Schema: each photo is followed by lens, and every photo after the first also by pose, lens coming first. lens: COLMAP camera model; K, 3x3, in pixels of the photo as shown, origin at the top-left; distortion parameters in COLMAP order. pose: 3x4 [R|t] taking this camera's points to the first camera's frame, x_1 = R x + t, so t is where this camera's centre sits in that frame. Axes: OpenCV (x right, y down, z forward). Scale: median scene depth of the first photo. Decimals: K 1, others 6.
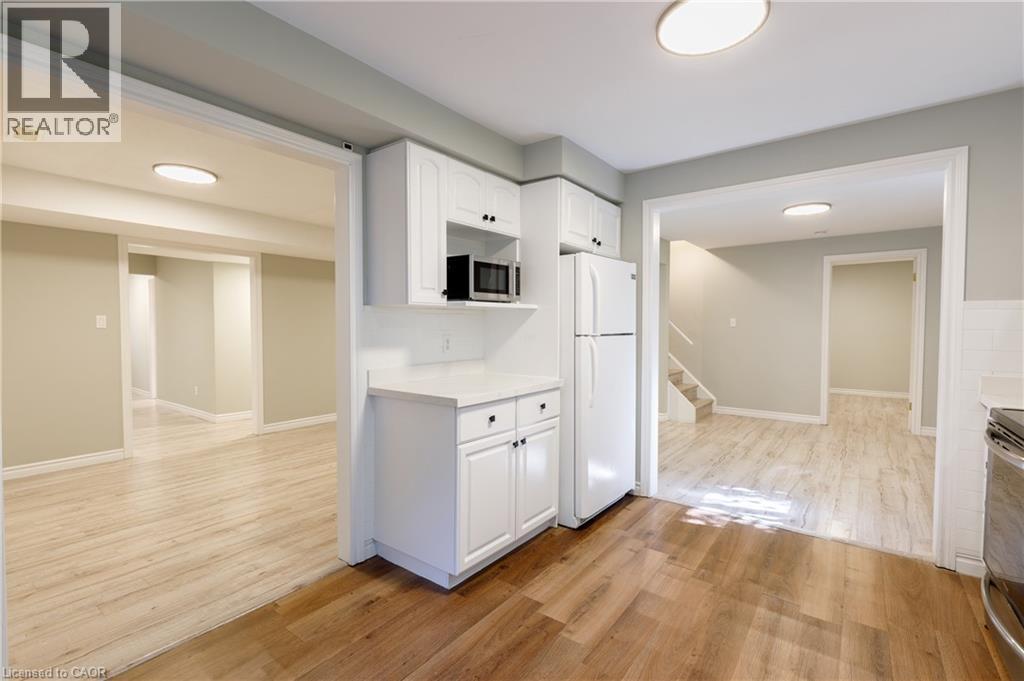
lens RADIAL K [[459.6, 0, 513.9], [0, 459.6, 340.4], [0, 0, 1]] dist [0.000772, -0.000388]
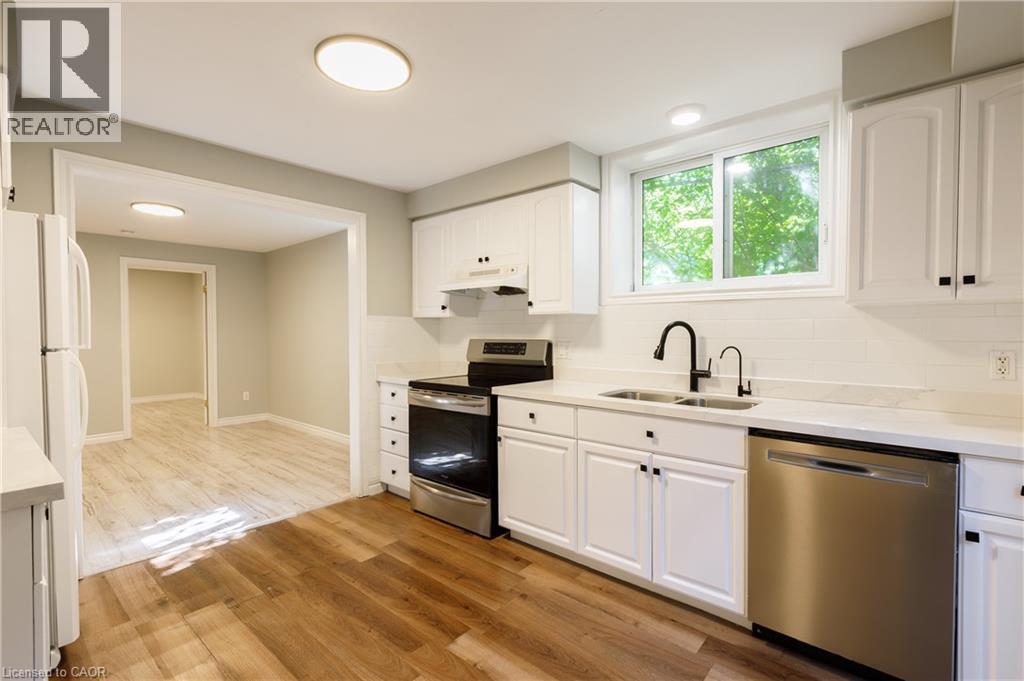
lens RADIAL K [[459.6, 0, 513.6], [0, 459.6, 337.1], [0, 0, 1]] dist [0.000772, -0.000388]
pose [[0.085820, -0.017688, 0.996154, -0.347390], [0.037833, 0.999179, 0.014482, -0.011474], [-0.995592, 0.036445, 0.086419, 0.282592]]
